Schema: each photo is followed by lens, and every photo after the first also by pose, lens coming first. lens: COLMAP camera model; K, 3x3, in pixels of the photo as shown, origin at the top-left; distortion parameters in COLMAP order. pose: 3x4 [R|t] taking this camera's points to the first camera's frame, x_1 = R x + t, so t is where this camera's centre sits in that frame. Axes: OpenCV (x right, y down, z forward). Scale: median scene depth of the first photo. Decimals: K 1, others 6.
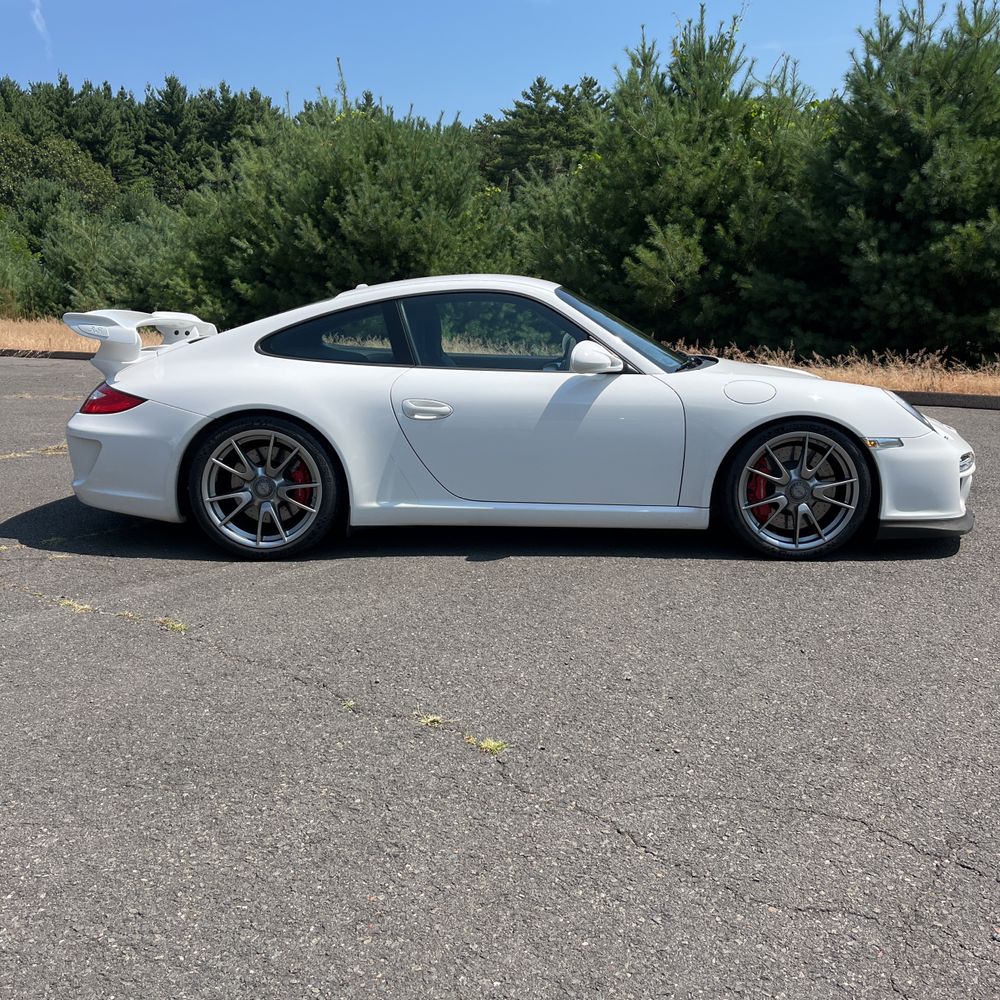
lens RADIAL K [[1022.2, 0, 500.5], [0, 1022.2, 502.9], [0, 0, 1]] dist [0.024214, 0.000000]
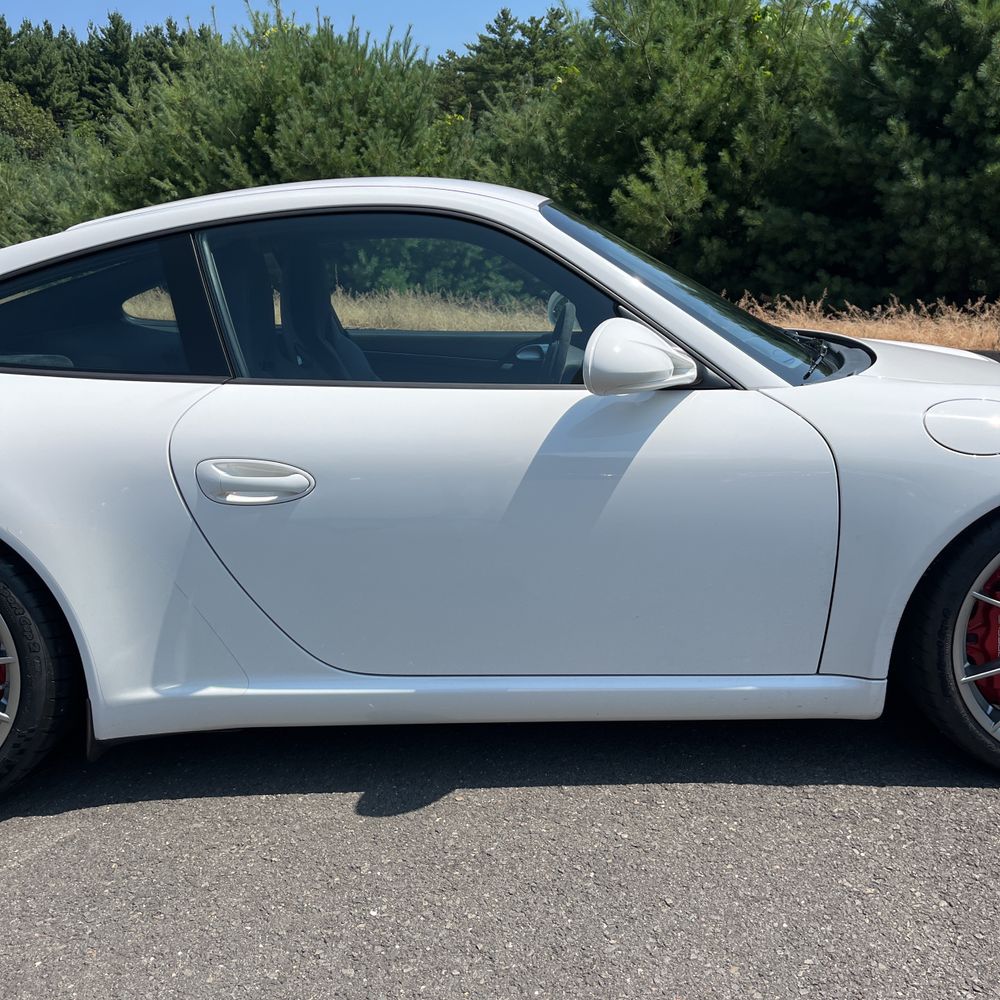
lens RADIAL K [[1022.2, 0, 498.1], [0, 1022.2, 492.5], [0, 0, 1]] dist [0.024214, 0.000000]
pose [[0.999513, -0.021572, 0.022551, 0.006975], [0.020662, 0.998993, 0.039833, -0.031963], [-0.023388, -0.039347, 0.998952, 0.174921]]
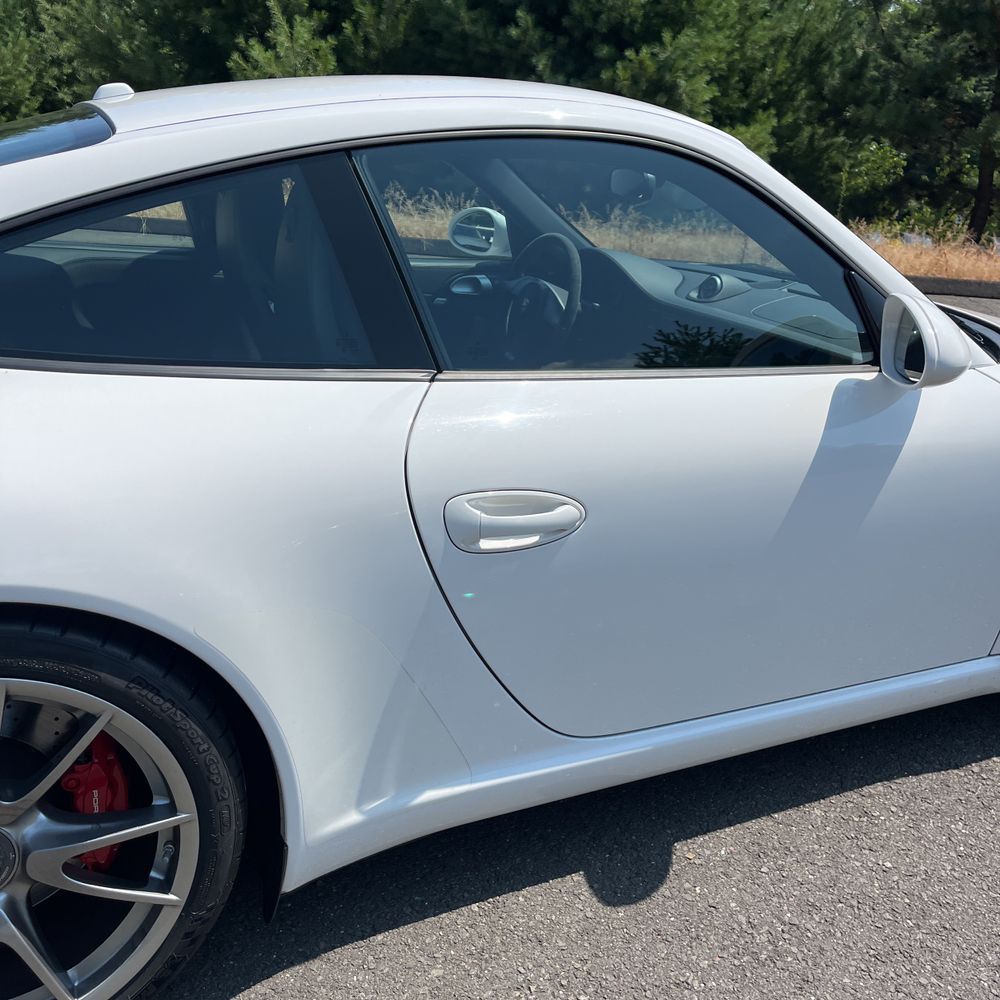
lens RADIAL K [[1022.2, 0, 493.3], [0, 1022.2, 501.3], [0, 0, 1]] dist [0.024214, 0.000000]
pose [[0.898493, -0.102577, 0.426834, -0.067142], [0.029997, 0.984390, 0.173425, -0.047918], [-0.437961, -0.143018, 0.887545, 0.224825]]
